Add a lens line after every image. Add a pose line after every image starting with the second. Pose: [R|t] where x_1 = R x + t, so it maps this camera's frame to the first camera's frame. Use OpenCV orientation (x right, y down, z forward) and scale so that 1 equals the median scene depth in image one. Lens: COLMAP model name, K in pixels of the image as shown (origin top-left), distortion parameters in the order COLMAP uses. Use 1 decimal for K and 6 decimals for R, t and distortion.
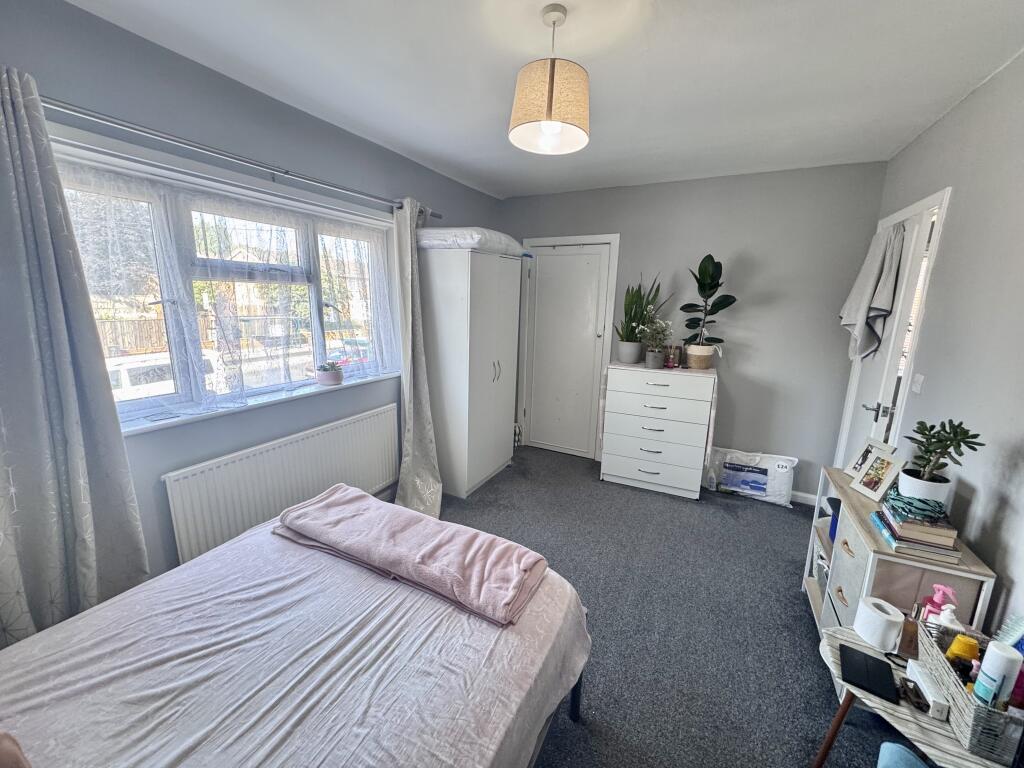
lens RADIAL K [[407.4, 0, 512.5], [0, 407.4, 382.4], [0, 0, 1]] dist [-0.003122, -0.000035]
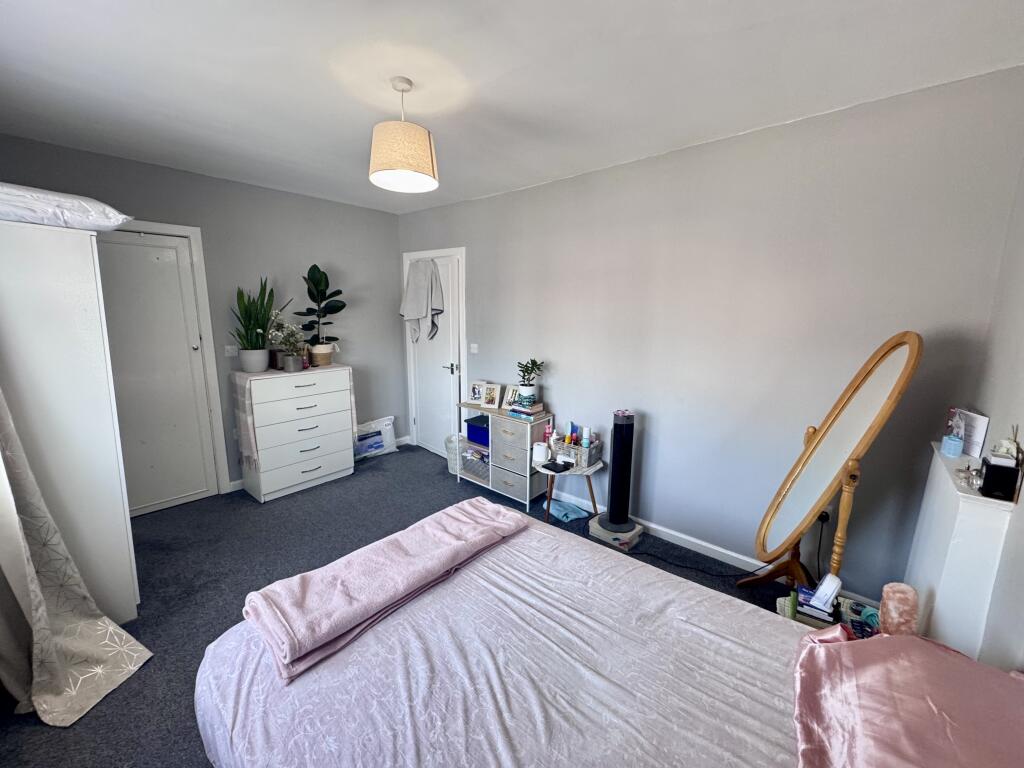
lens RADIAL K [[407.4, 0, 512.5], [0, 407.4, 382.4], [0, 0, 1]] dist [-0.003122, -0.000035]
pose [[0.241951, -0.197085, 0.950062, -0.626526], [0.184421, 0.970646, 0.154388, -0.081486], [-0.952601, 0.137857, 0.271195, 0.251274]]
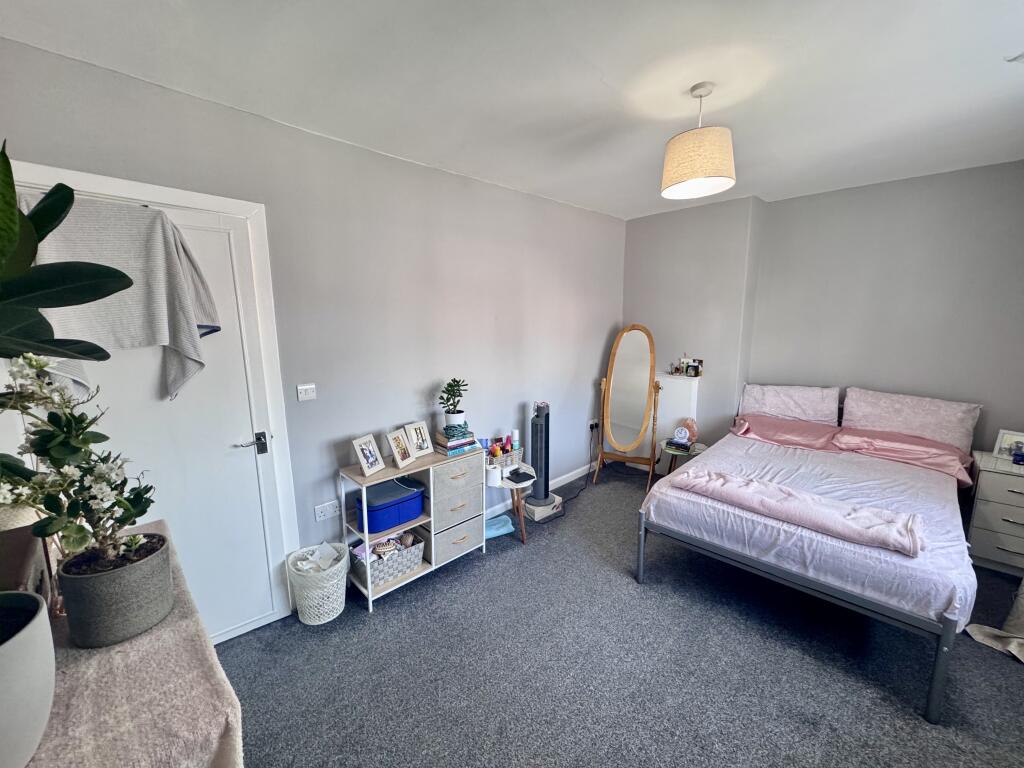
lens RADIAL K [[407.4, 0, 512.5], [0, 407.4, 382.4], [0, 0, 1]] dist [-0.003122, -0.000035]
pose [[-0.947413, -0.068824, 0.312526, 0.109725], [0.046961, 0.936127, 0.348513, -0.285688], [-0.316550, 0.344863, -0.883666, 1.359794]]
